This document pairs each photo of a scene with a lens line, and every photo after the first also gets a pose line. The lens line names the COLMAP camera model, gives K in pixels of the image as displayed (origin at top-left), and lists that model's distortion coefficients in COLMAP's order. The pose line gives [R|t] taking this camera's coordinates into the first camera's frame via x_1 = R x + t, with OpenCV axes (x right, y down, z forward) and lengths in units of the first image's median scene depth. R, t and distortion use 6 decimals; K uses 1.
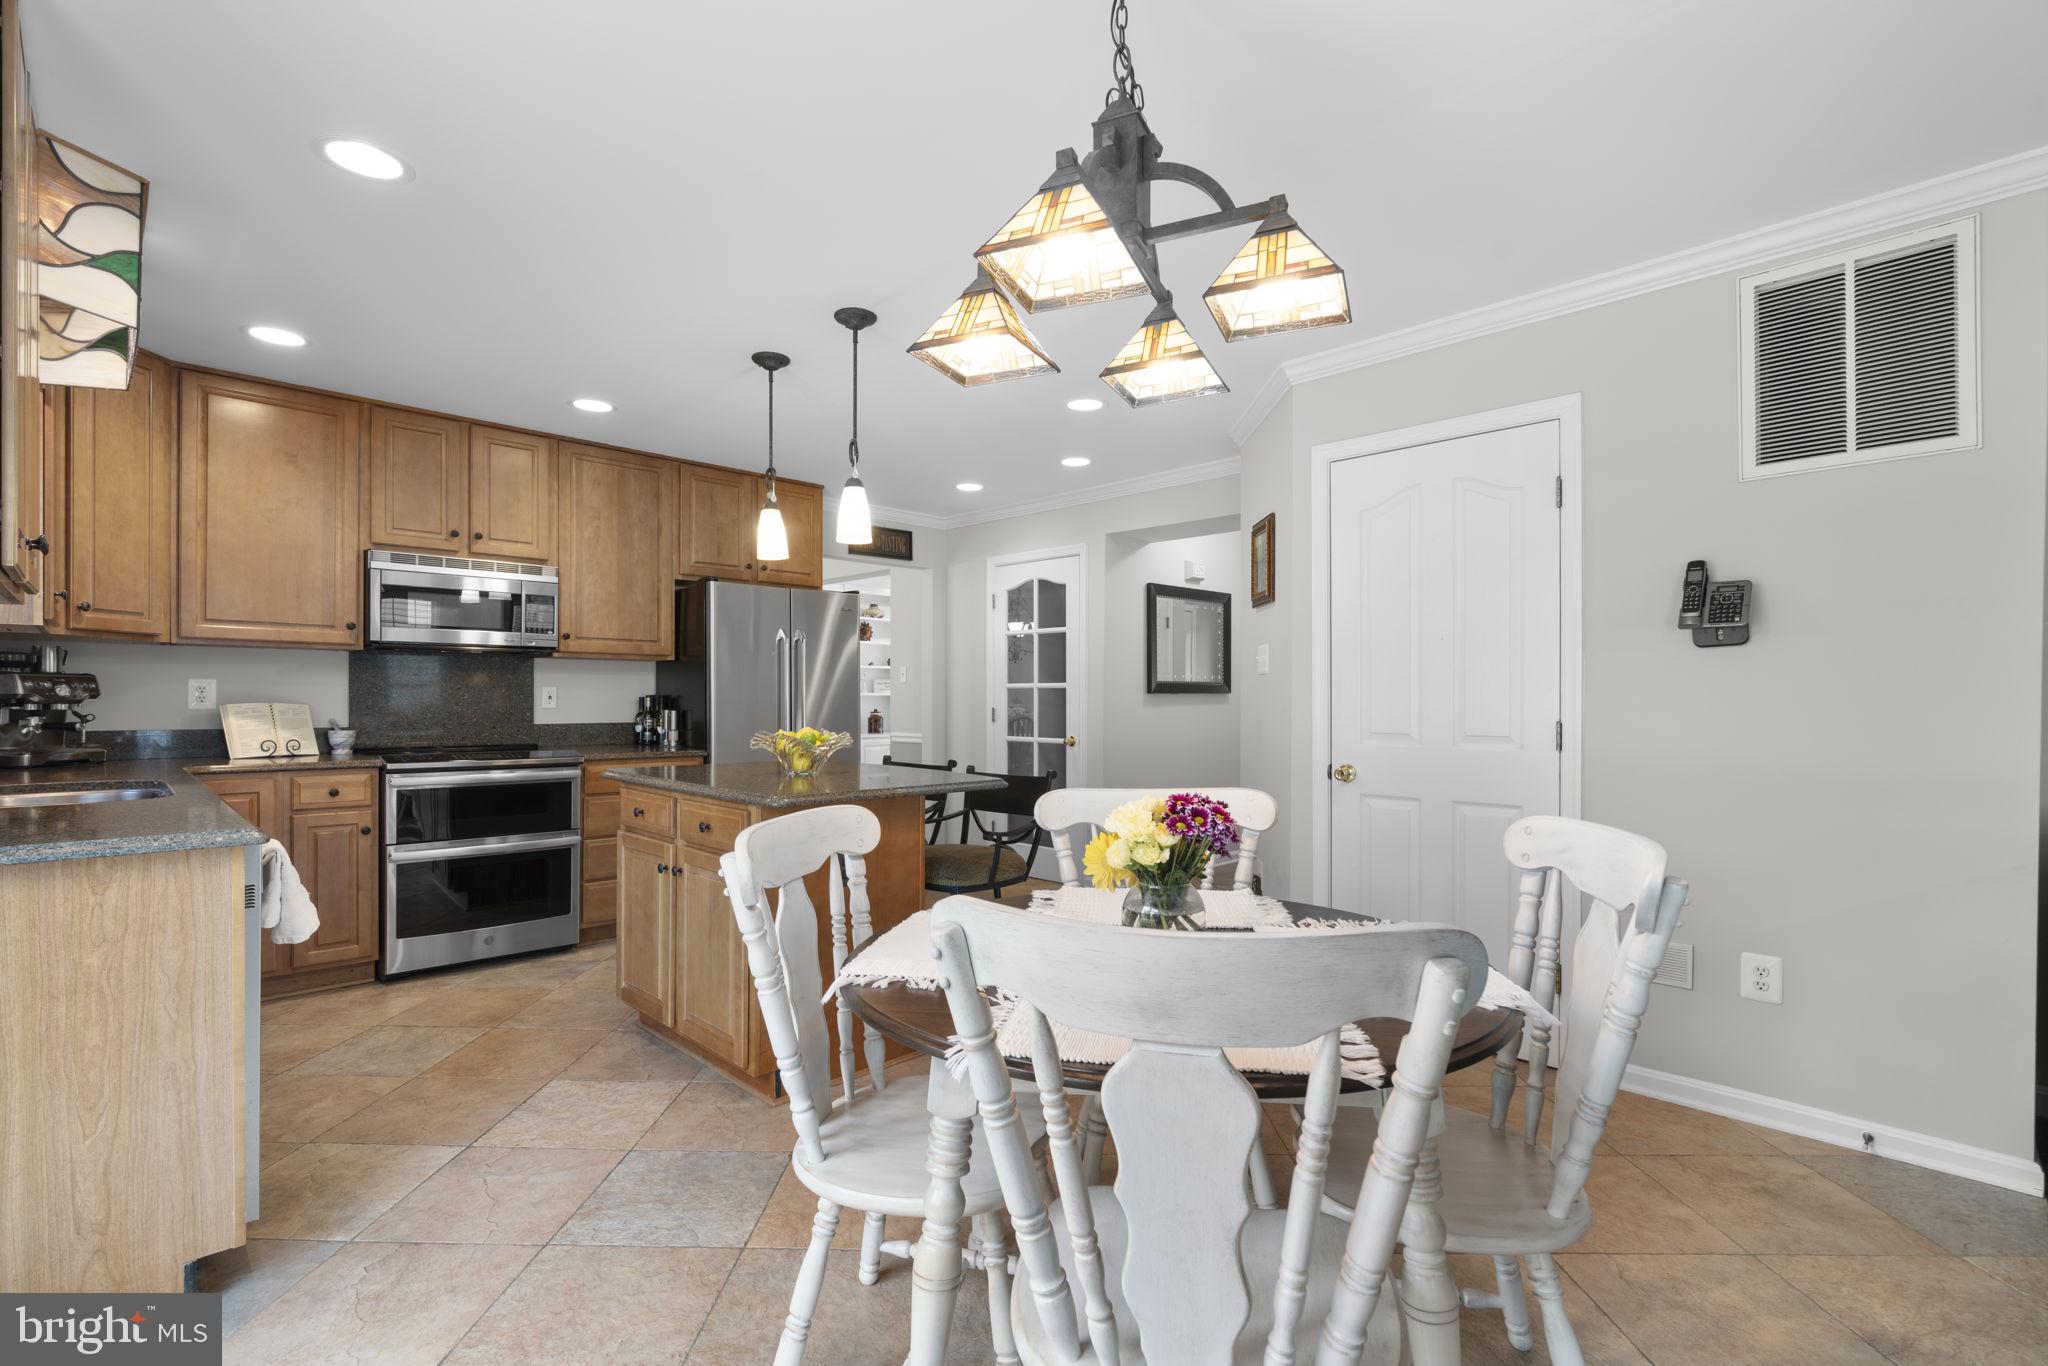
lens RADIAL K [[936.9, 0, 1018.9], [0, 936.9, 701.4], [0, 0, 1]] dist [-0.004288, 0.005186]
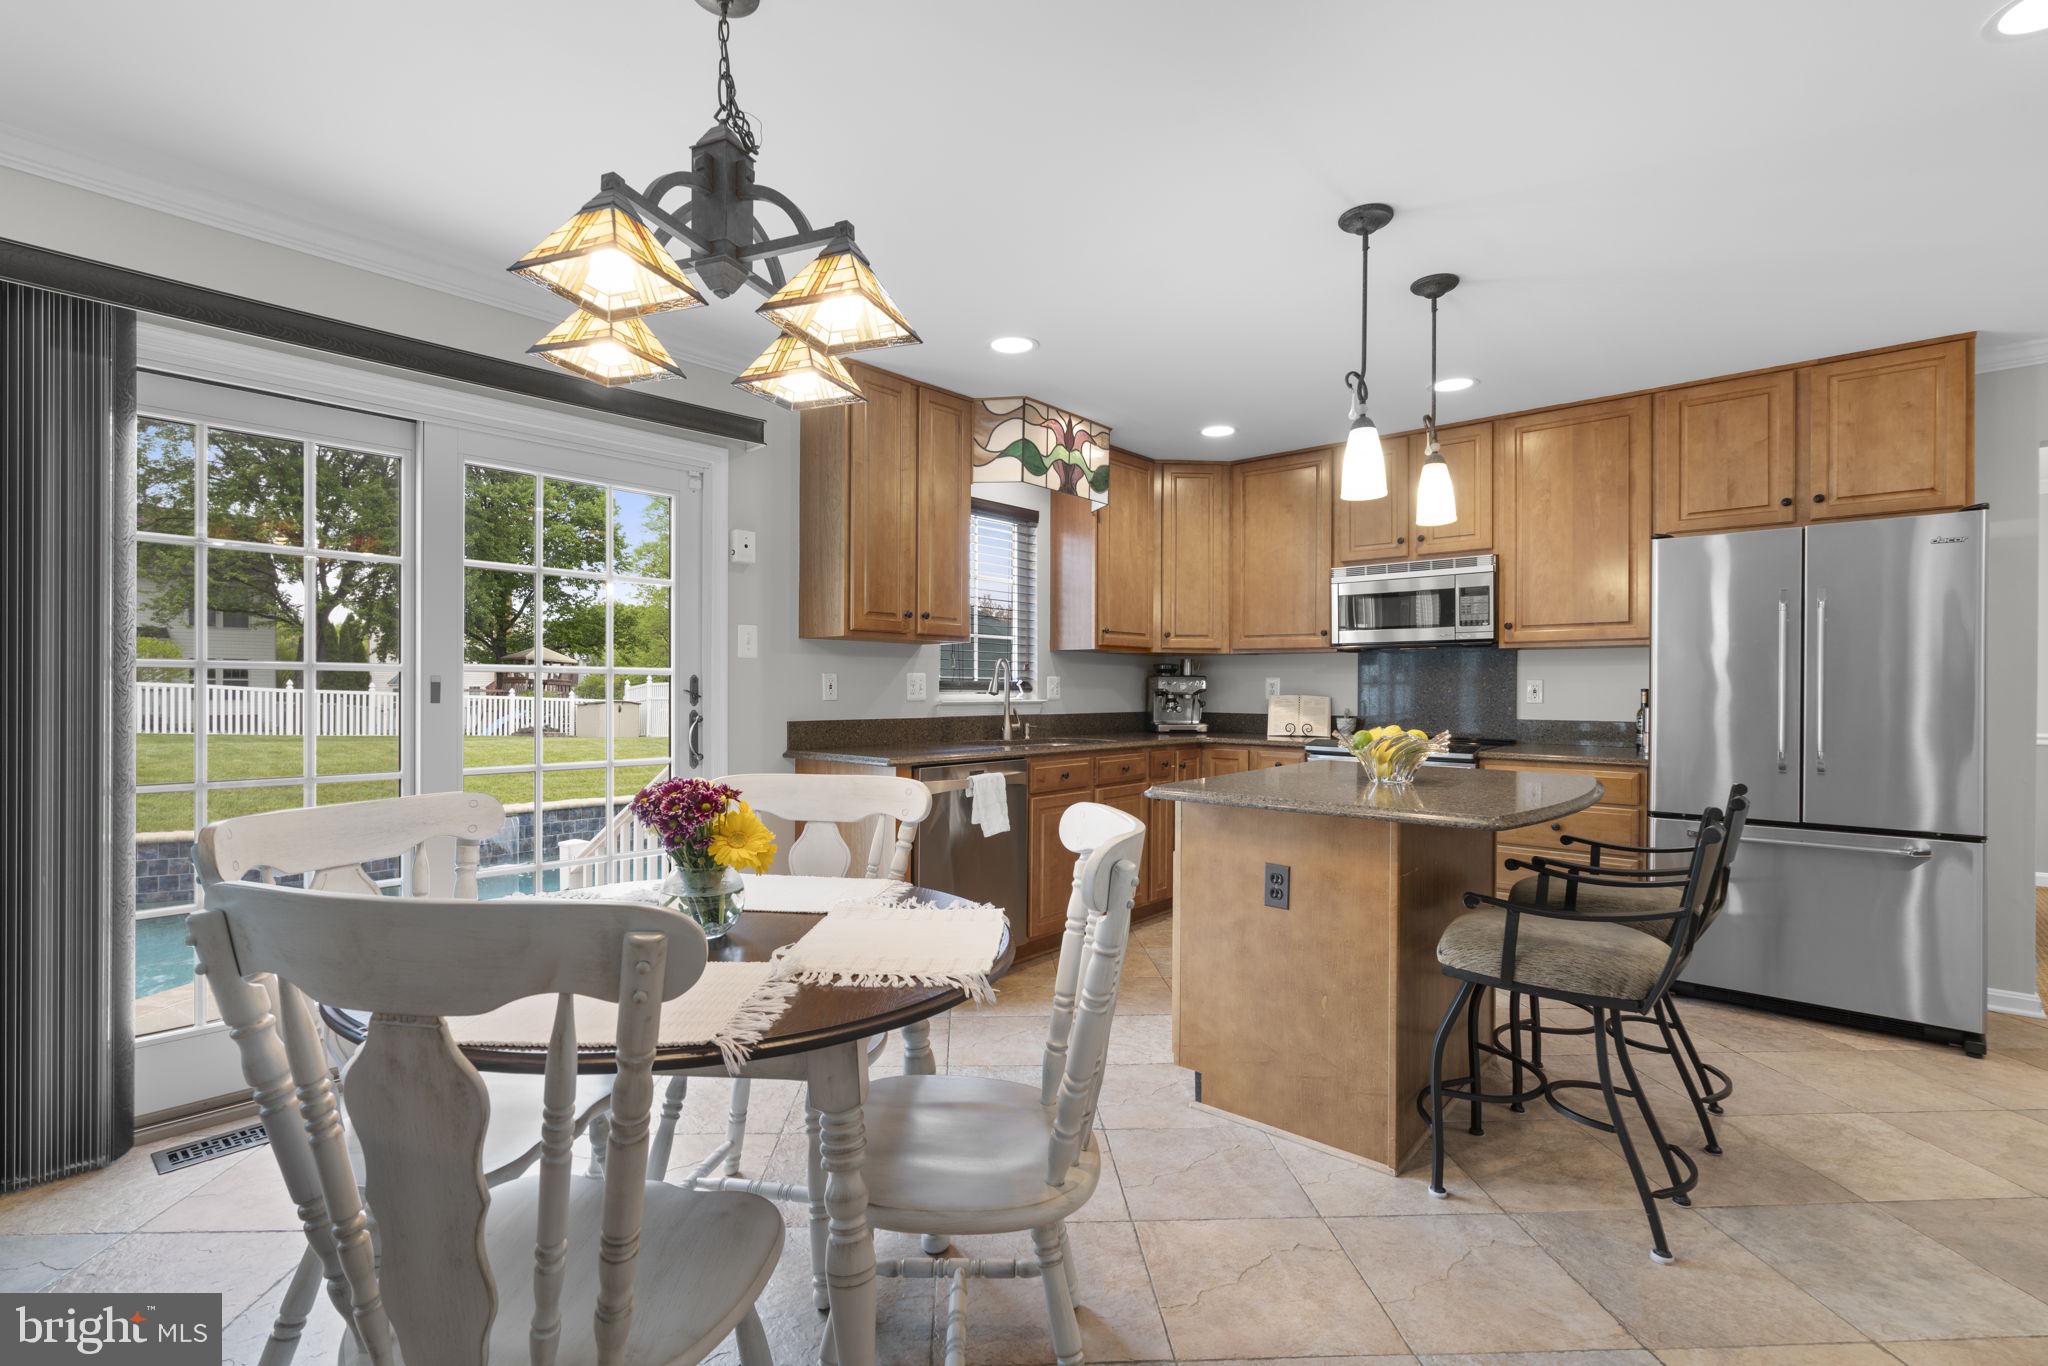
lens RADIAL K [[936.9, 0, 1022.8], [0, 936.9, 690.7], [0, 0, 1]] dist [-0.004288, 0.005186]
pose [[0.072870, 0.001451, -0.997340, 0.428727], [-0.004008, 0.999991, 0.001162, -0.004367], [0.997333, 0.003913, 0.072875, 0.463638]]
